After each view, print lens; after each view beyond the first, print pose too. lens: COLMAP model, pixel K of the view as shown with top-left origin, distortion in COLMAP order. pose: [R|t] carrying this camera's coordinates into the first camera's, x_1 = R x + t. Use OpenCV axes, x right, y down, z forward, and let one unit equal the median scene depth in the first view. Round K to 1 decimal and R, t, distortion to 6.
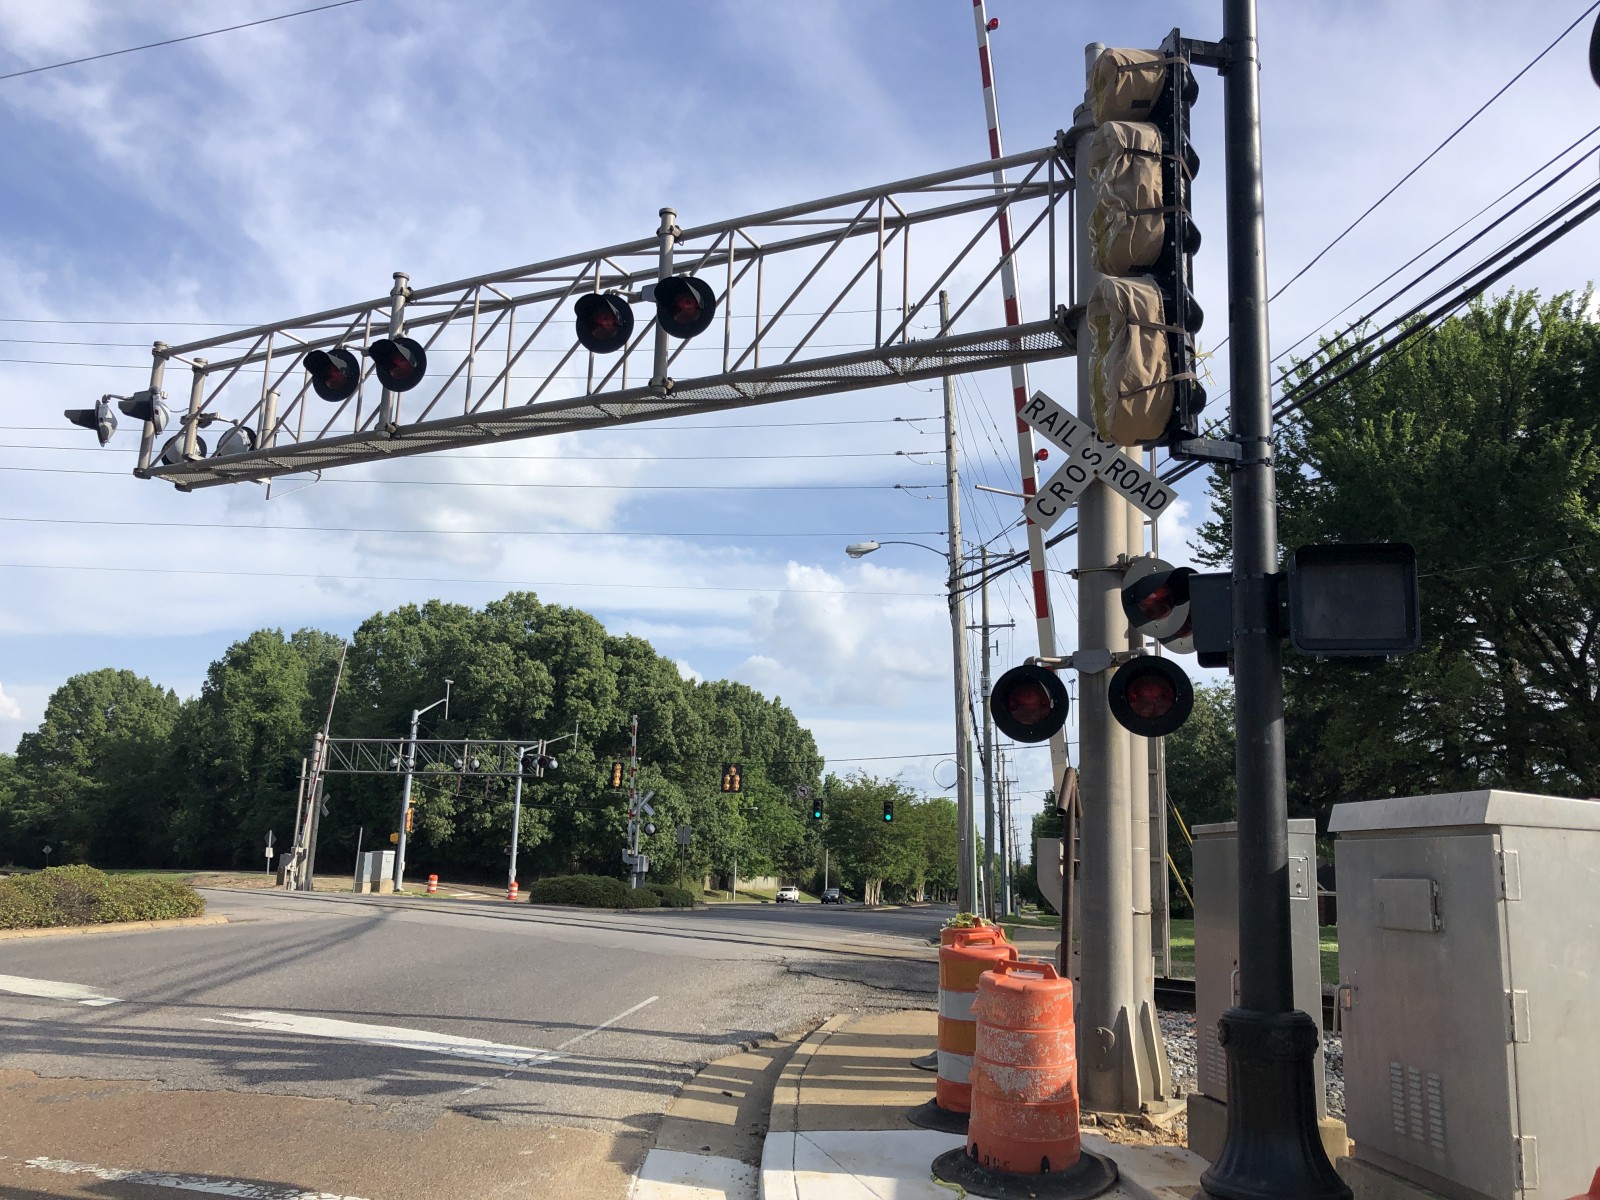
lens RADIAL K [[1302.1, 0, 800.0], [0, 1302.1, 600.0], [0, 0, 1]] dist [0.065196, -0.083948]
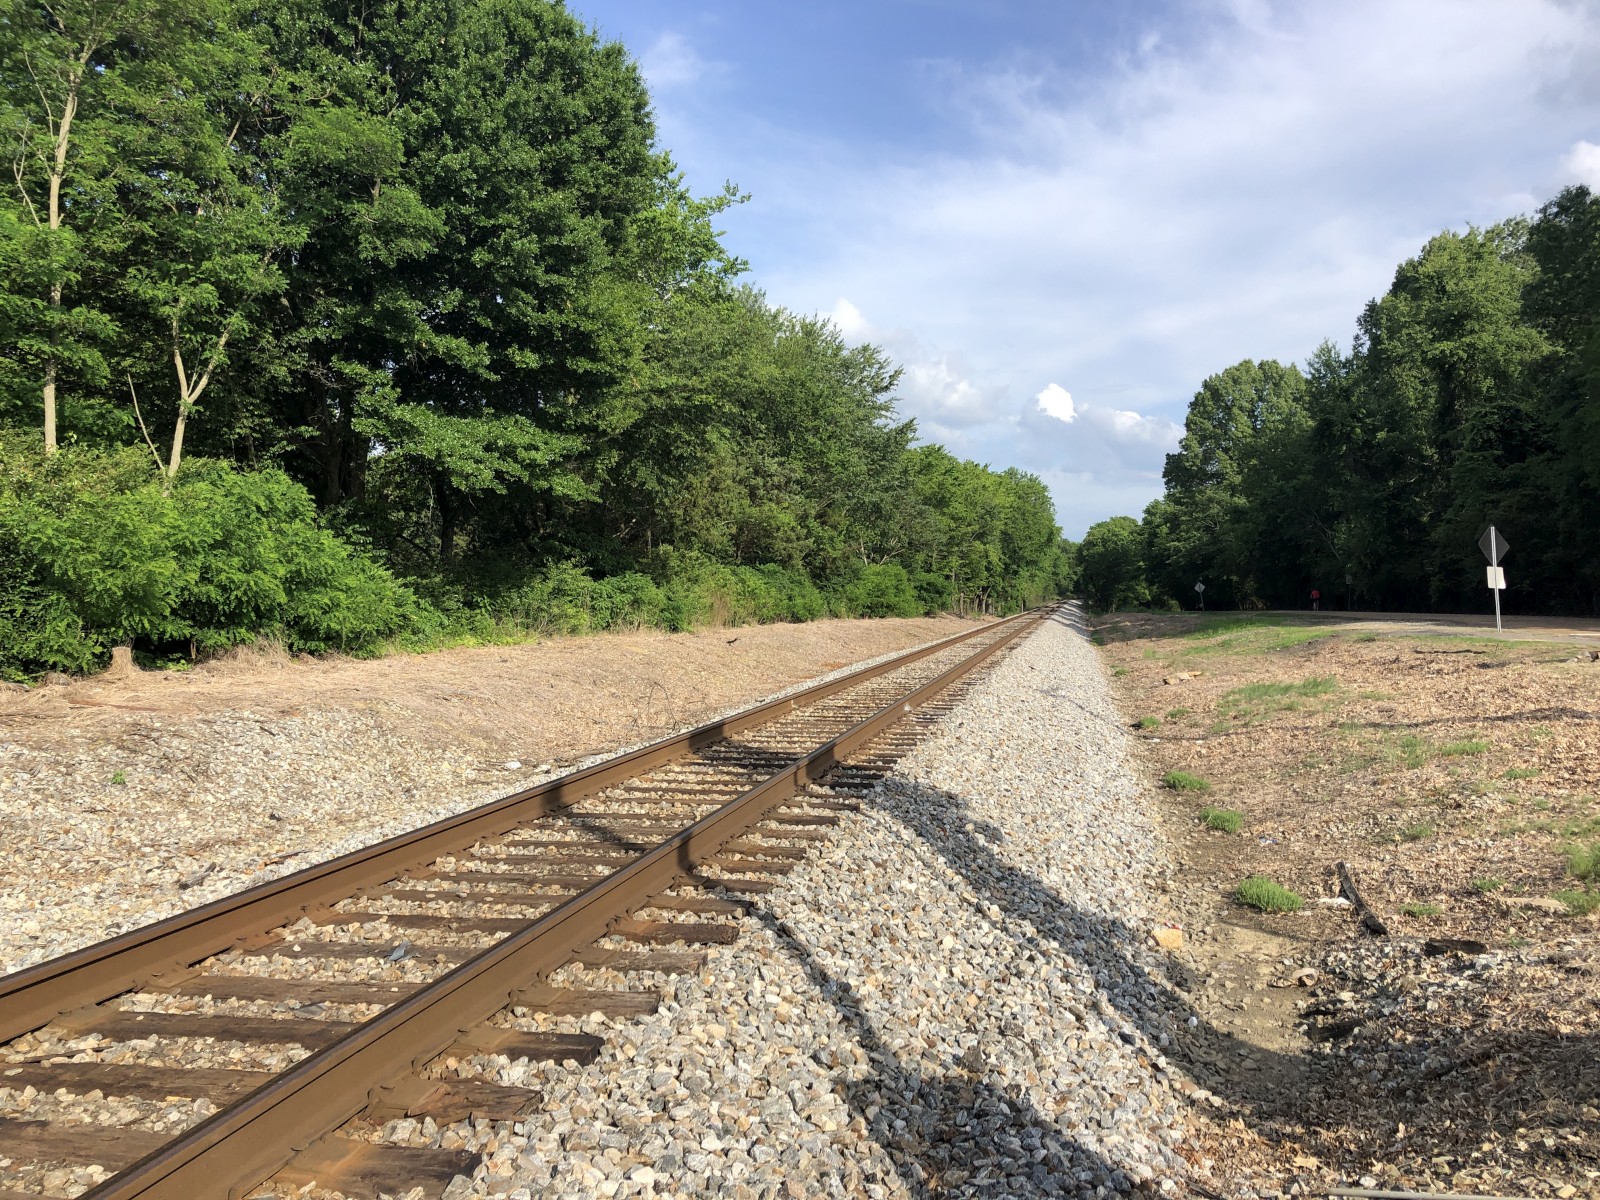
lens RADIAL K [[1302.1, 0, 800.0], [0, 1302.1, 600.0], [0, 0, 1]] dist [0.065196, -0.083948]
pose [[0.652246, -0.040450, -0.756927, -0.060842], [0.193688, 0.974319, 0.114834, 0.028430], [0.732844, -0.221508, 0.643331, 0.149233]]
